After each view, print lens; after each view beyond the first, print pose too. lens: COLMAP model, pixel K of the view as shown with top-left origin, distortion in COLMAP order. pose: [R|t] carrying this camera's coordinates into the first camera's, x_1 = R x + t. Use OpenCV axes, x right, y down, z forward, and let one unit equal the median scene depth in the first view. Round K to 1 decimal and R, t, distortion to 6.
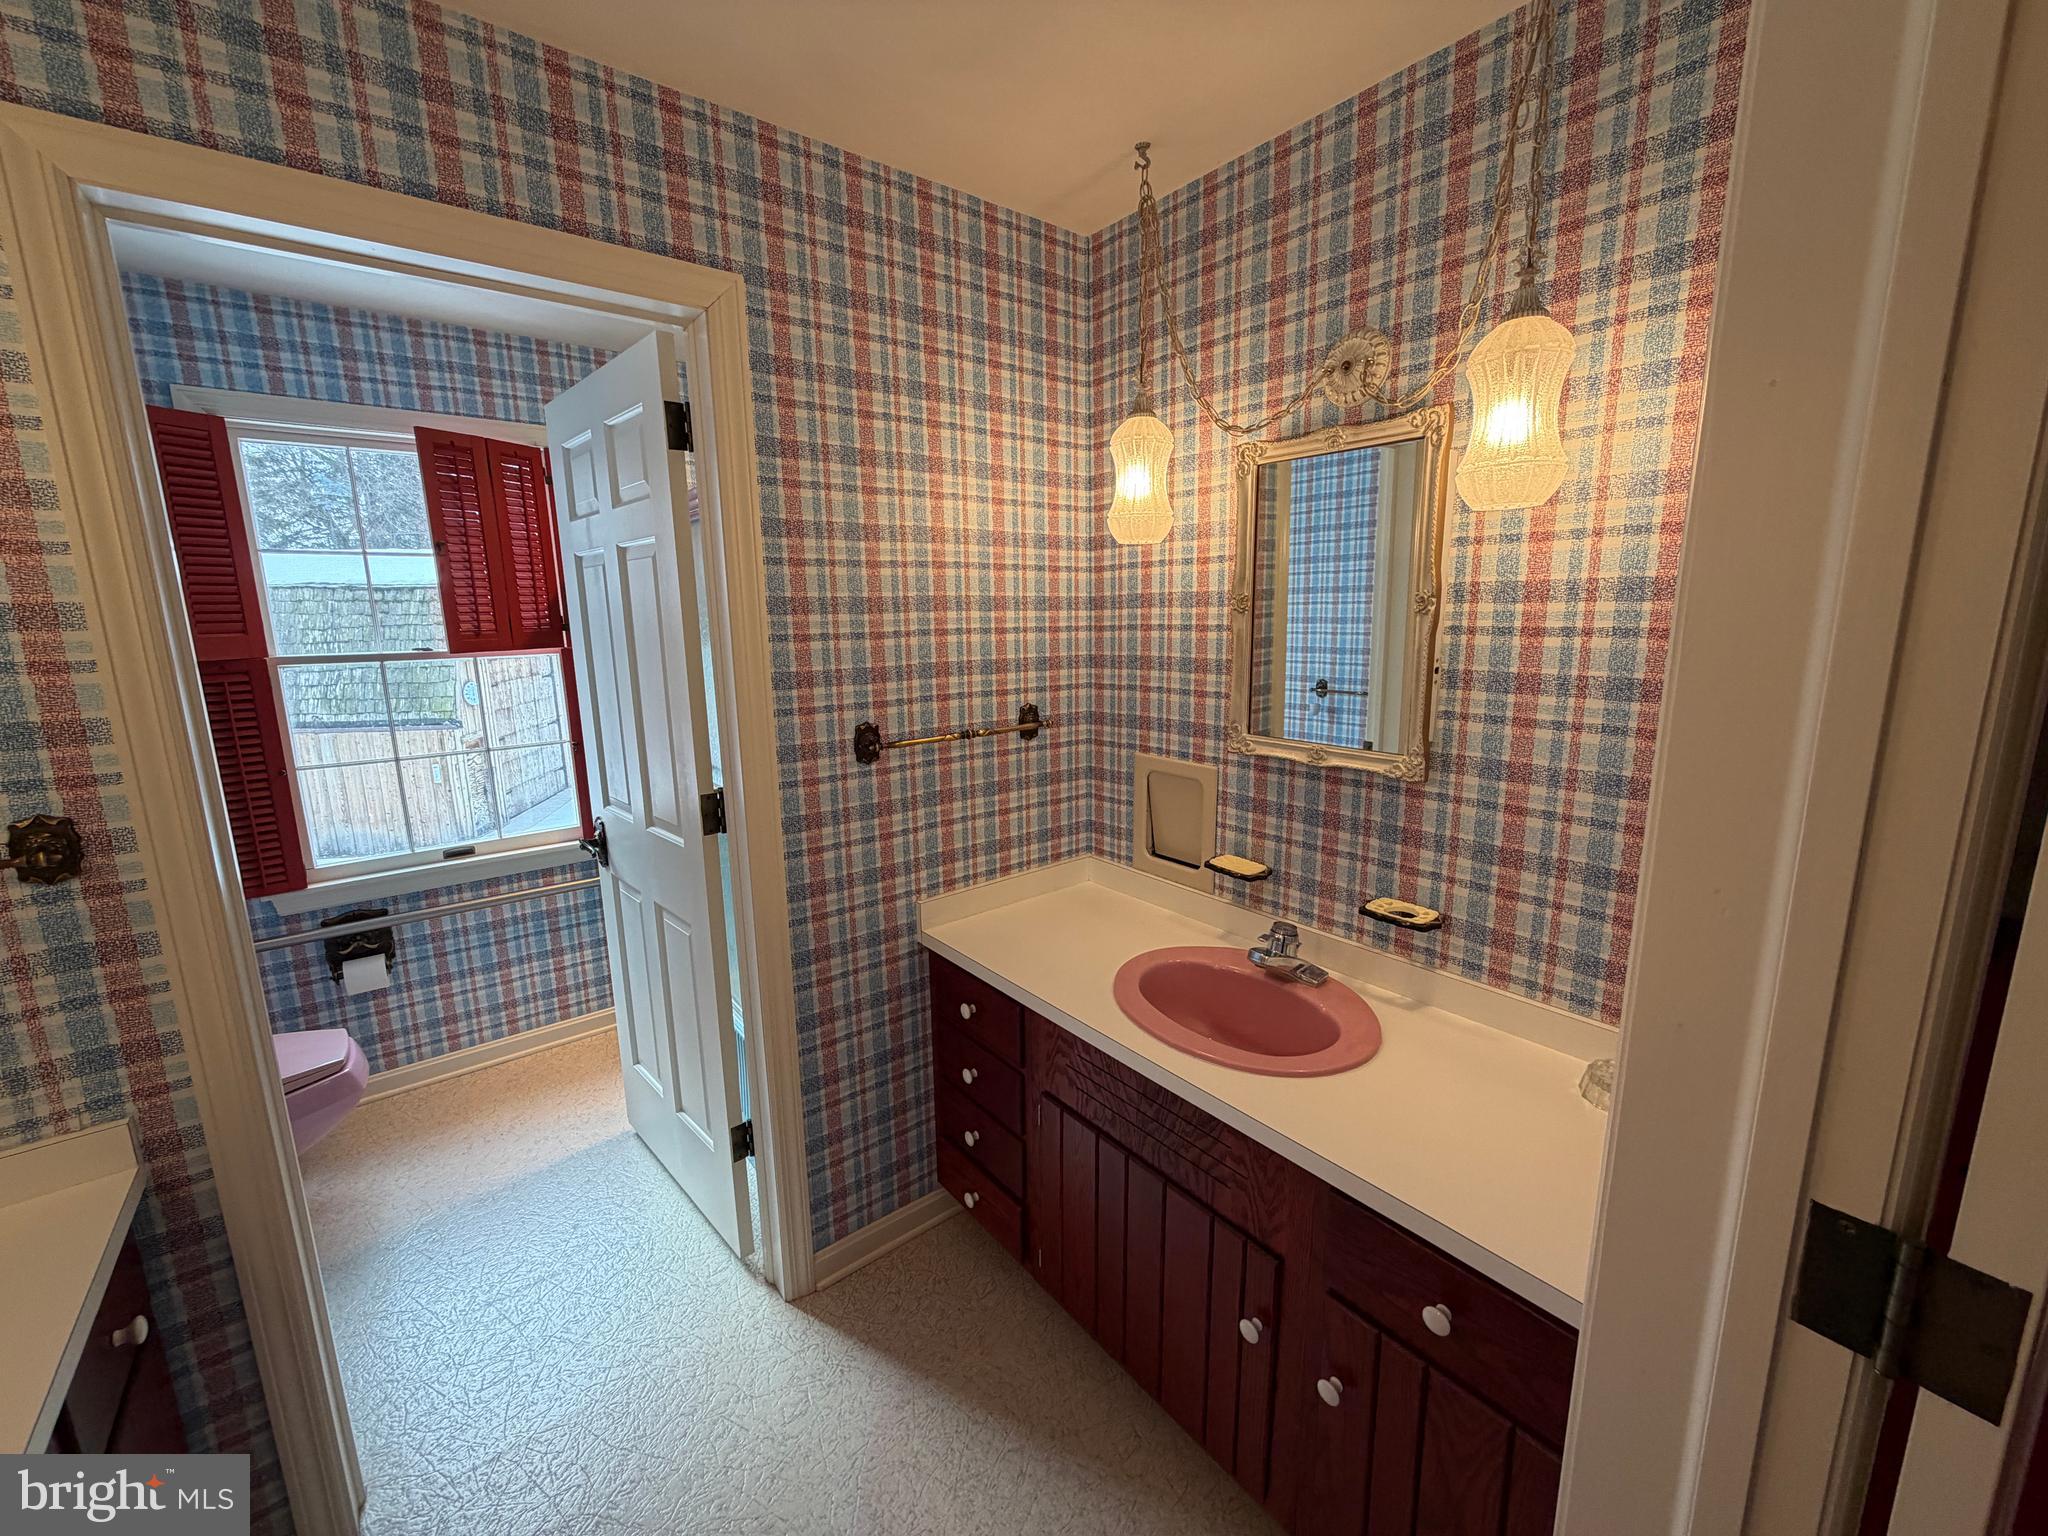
lens RADIAL K [[815.2, 0, 1015.8], [0, 815.2, 767.8], [0, 0, 1]] dist [0.000266, -0.000369]
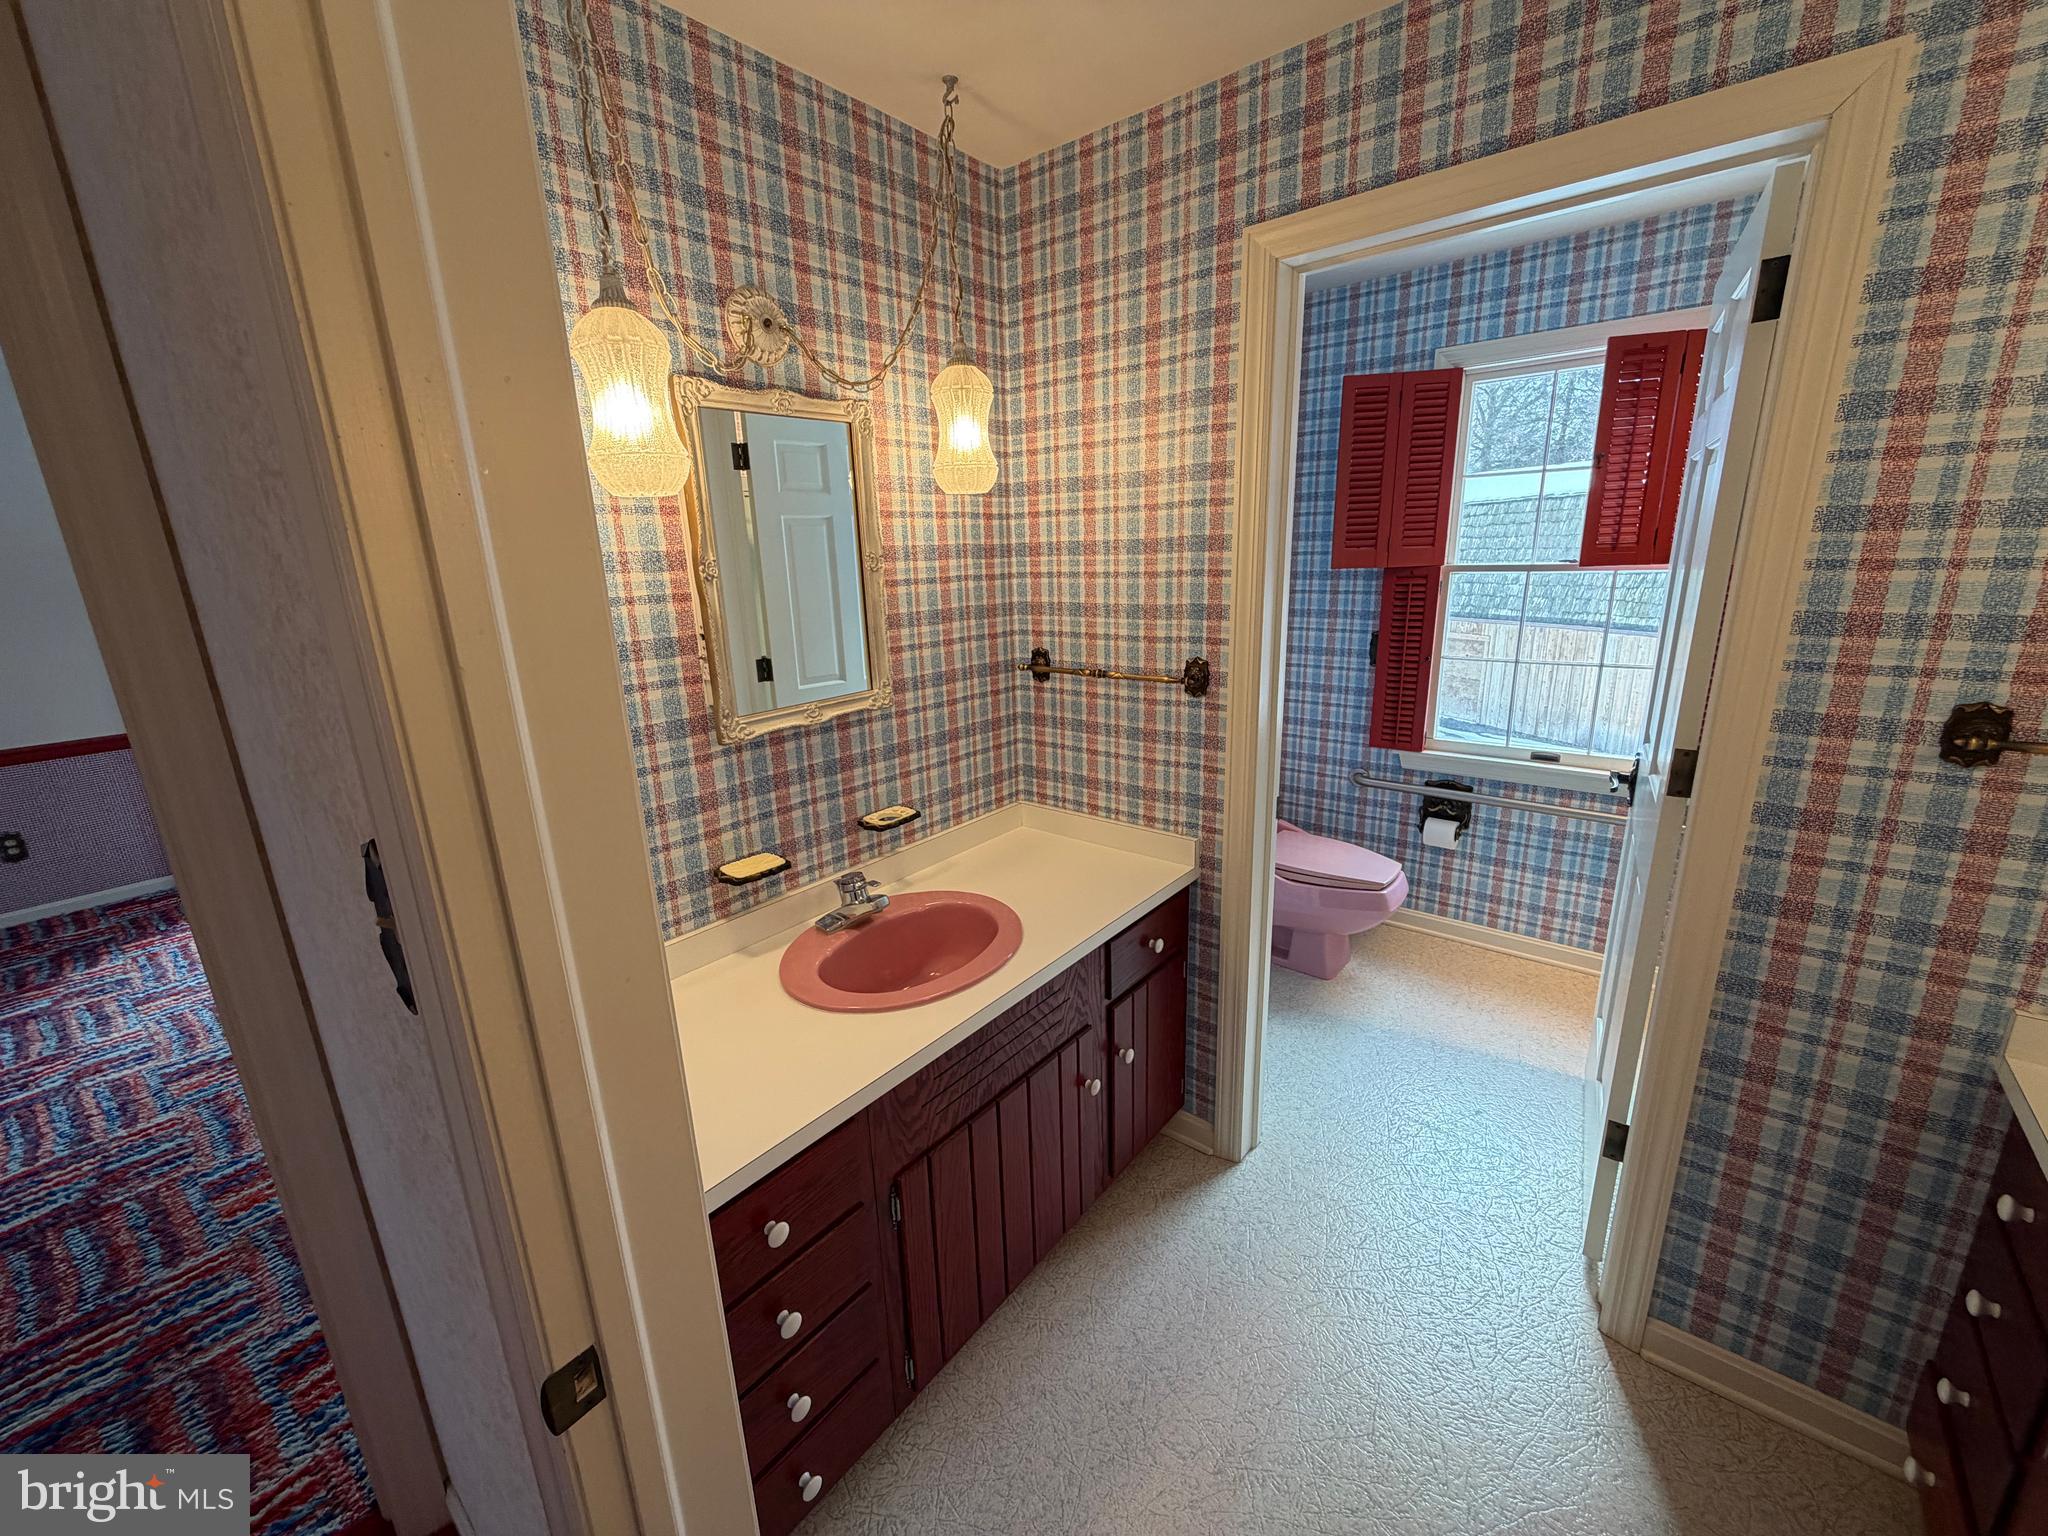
lens RADIAL K [[815.2, 0, 1015.8], [0, 815.2, 767.8], [0, 0, 1]] dist [0.000266, -0.000369]
pose [[0.206370, 0.264204, -0.942129, 0.194099], [-0.153757, 0.959650, 0.235437, -0.028899], [0.966318, 0.096272, 0.238667, 0.091574]]
